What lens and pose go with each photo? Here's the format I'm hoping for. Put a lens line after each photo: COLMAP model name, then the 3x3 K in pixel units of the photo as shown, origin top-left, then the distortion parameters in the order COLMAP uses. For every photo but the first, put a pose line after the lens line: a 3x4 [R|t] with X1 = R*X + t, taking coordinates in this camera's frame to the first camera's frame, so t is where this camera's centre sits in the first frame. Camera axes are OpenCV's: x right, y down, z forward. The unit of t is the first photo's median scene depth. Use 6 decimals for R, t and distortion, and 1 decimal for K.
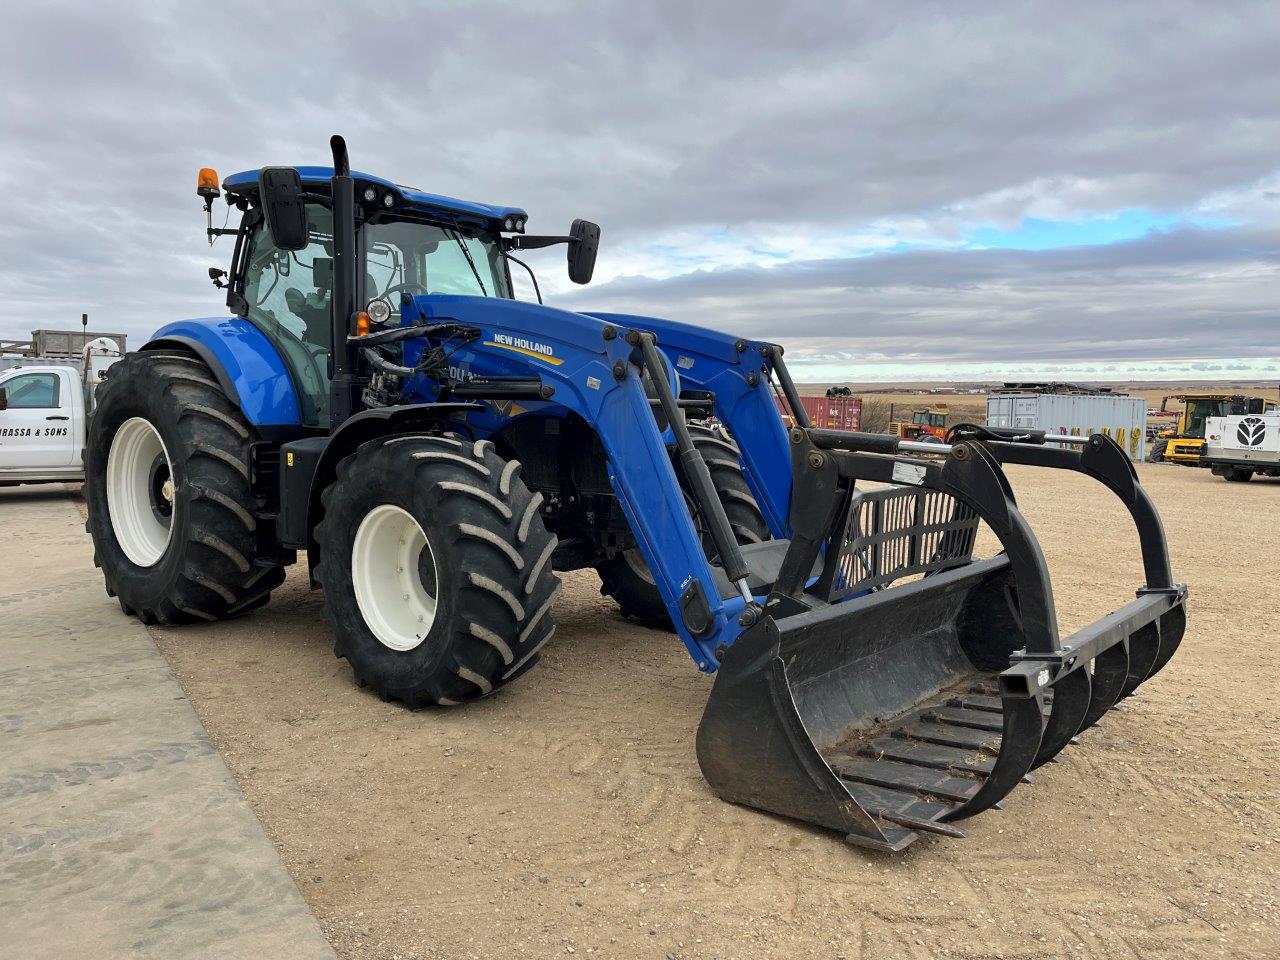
lens RADIAL K [[959.8, 0, 645.3], [0, 959.8, 491.7], [0, 0, 1]] dist [0.085849, -0.103558]
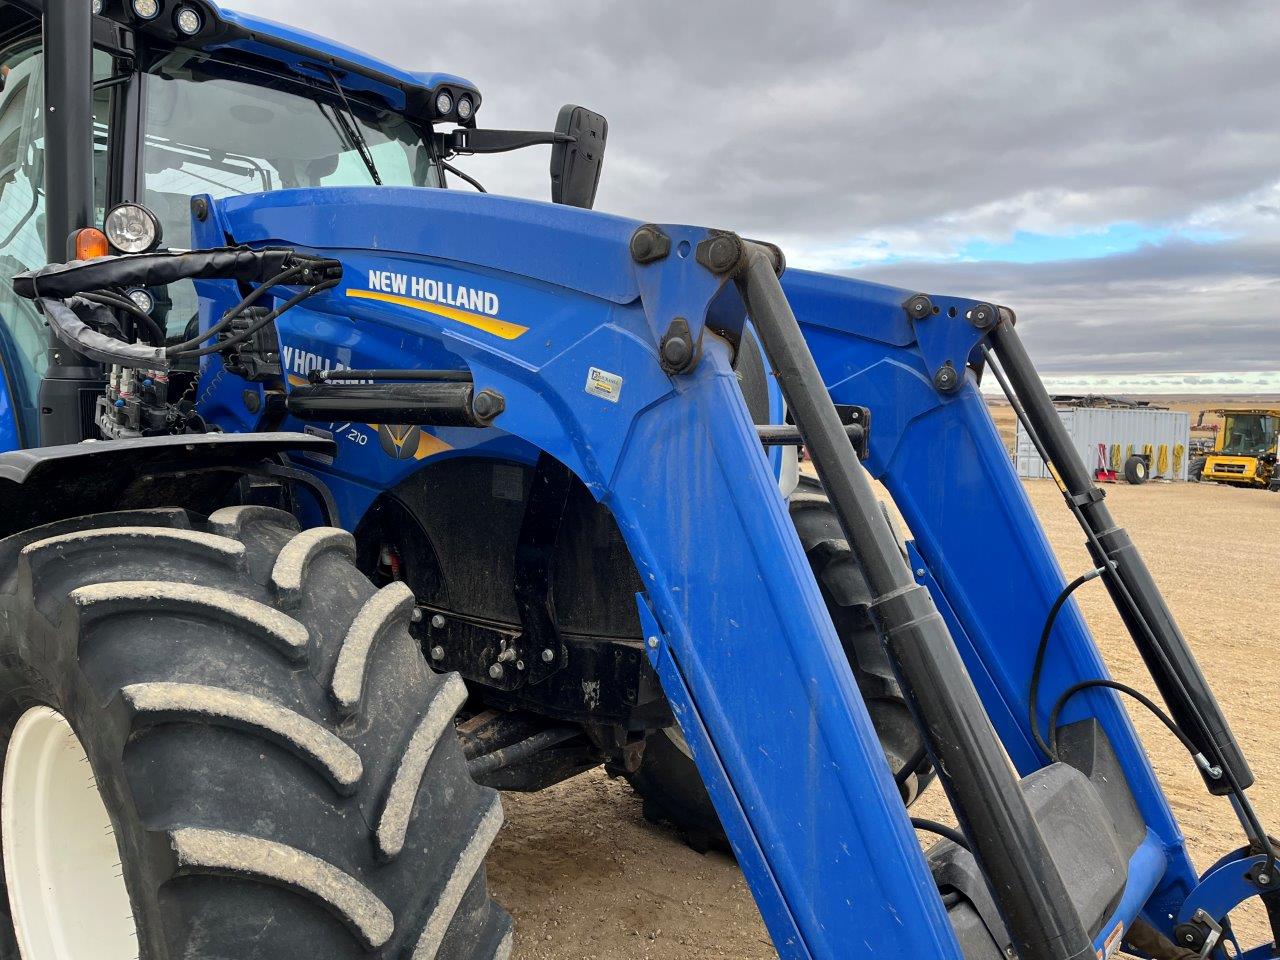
lens RADIAL K [[980.1, 0, 644.7], [0, 980.1, 490.2], [0, 0, 1]] dist [0.053366, -0.004604]
pose [[0.999980, 0.004539, 0.004482, -0.037981], [-0.004475, 0.999890, -0.014164, -0.064348], [-0.004546, 0.014144, 0.999890, 0.597341]]
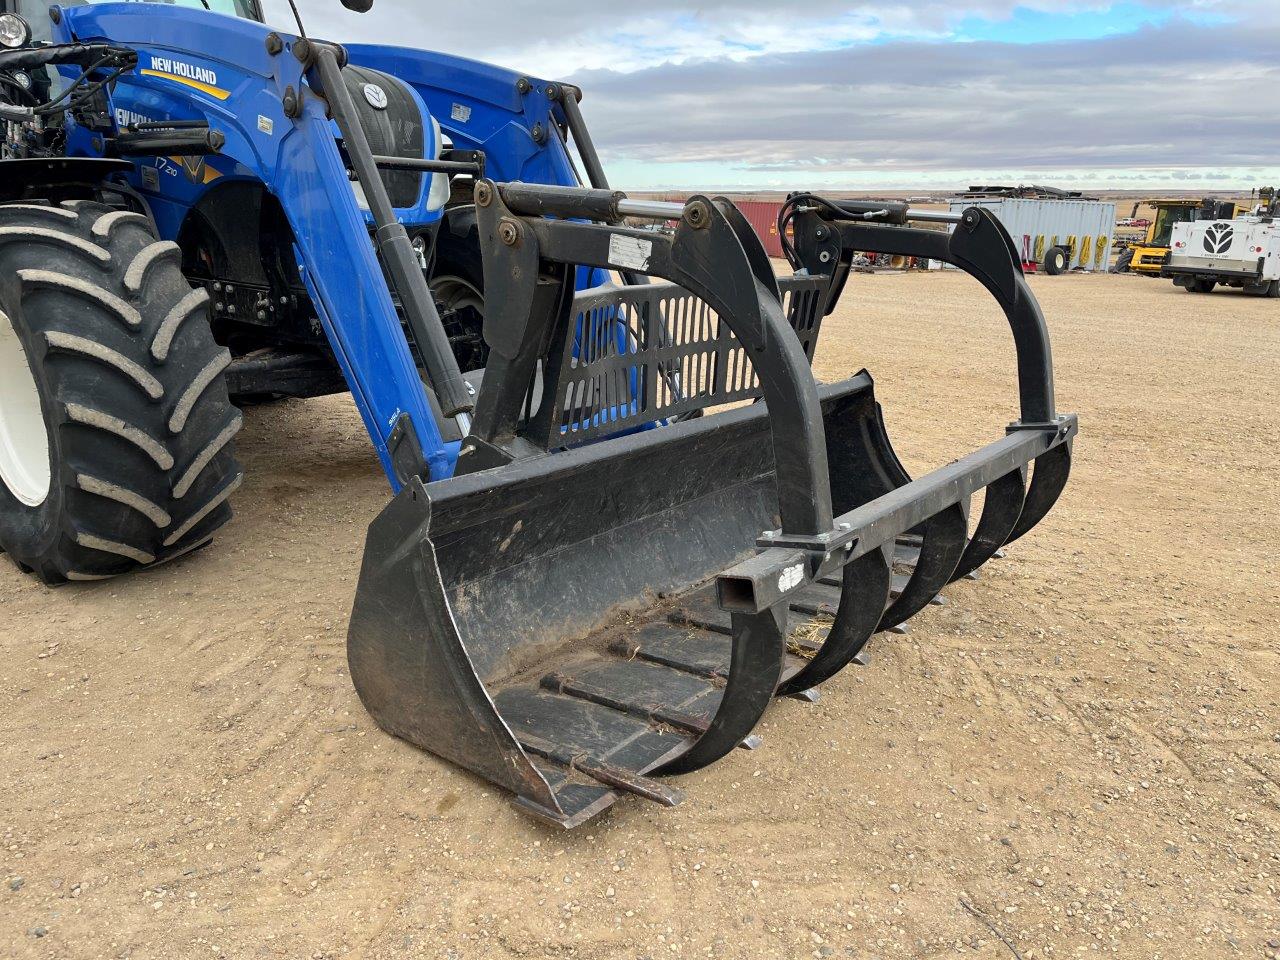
lens RADIAL K [[961.1, 0, 638.1], [0, 961.1, 491.7], [0, 0, 1]] dist [0.100436, -0.124997]
pose [[0.999530, -0.003202, 0.030500, 0.182693], [-0.002602, 0.982096, 0.188361, 0.011117], [-0.030557, -0.188352, 0.981626, 0.248021]]
